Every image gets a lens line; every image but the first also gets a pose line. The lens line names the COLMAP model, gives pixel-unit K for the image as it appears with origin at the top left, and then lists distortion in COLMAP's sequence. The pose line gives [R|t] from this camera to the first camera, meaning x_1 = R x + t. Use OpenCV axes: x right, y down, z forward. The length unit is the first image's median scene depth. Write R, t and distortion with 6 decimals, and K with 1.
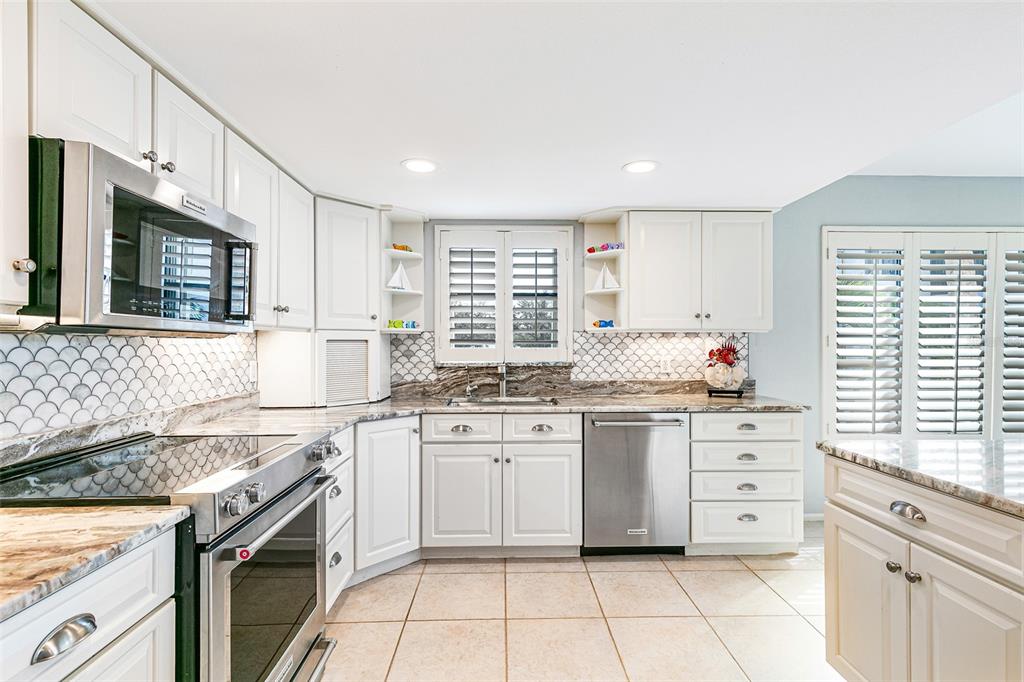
lens RADIAL K [[494.9, 0, 516.0], [0, 494.9, 342.4], [0, 0, 1]] dist [0.012654, -0.000345]
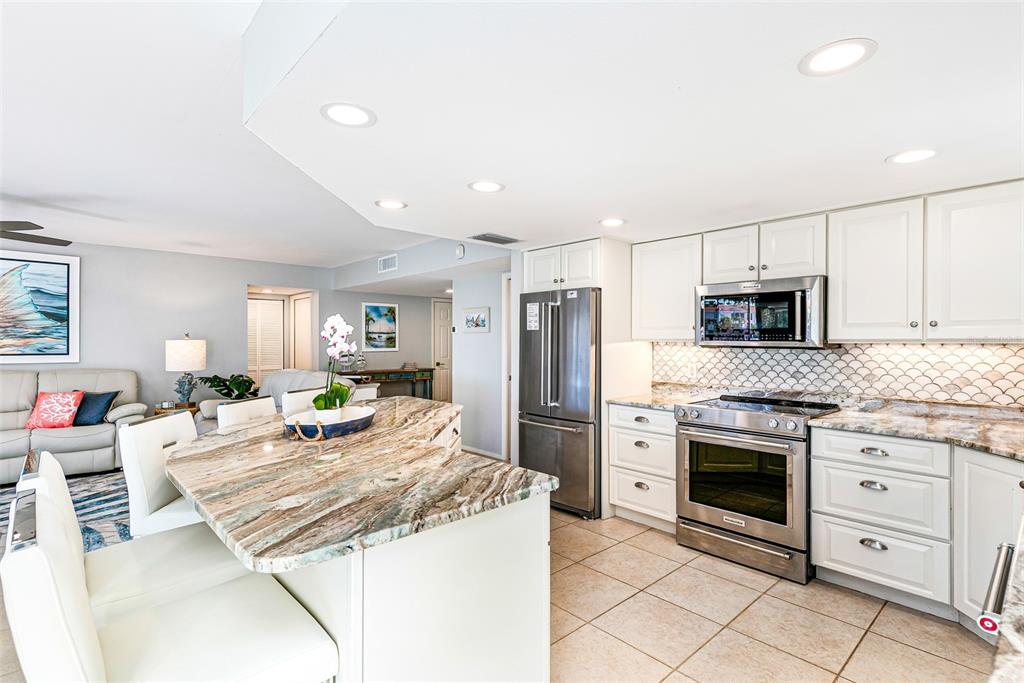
lens RADIAL K [[494.9, 0, 516.0], [0, 494.9, 342.9], [0, 0, 1]] dist [0.012654, -0.000345]
pose [[-0.758441, 0.001098, -0.651740, 0.648289], [-0.001441, 0.999993, 0.003362, -0.019070], [0.651740, 0.003489, -0.758435, 0.855822]]
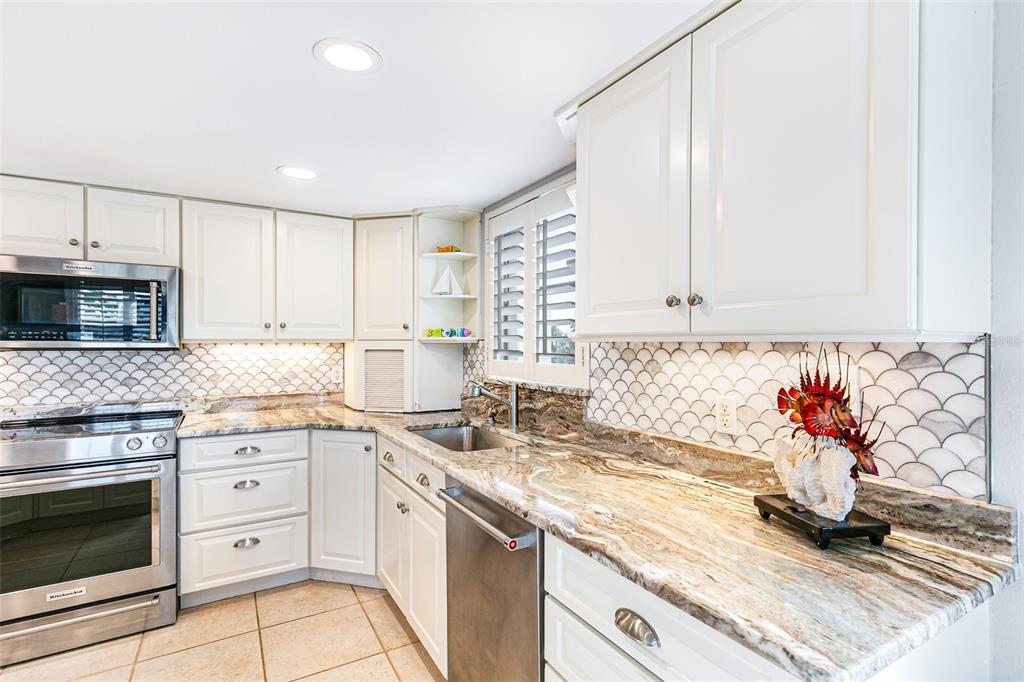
lens RADIAL K [[494.9, 0, 516.0], [0, 494.9, 342.4], [0, 0, 1]] dist [0.012654, -0.000345]
pose [[0.476114, 0.002576, -0.879380, 0.608970], [0.000055, 0.999996, 0.002959, -0.020142], [0.879384, -0.001458, 0.476112, 0.642060]]
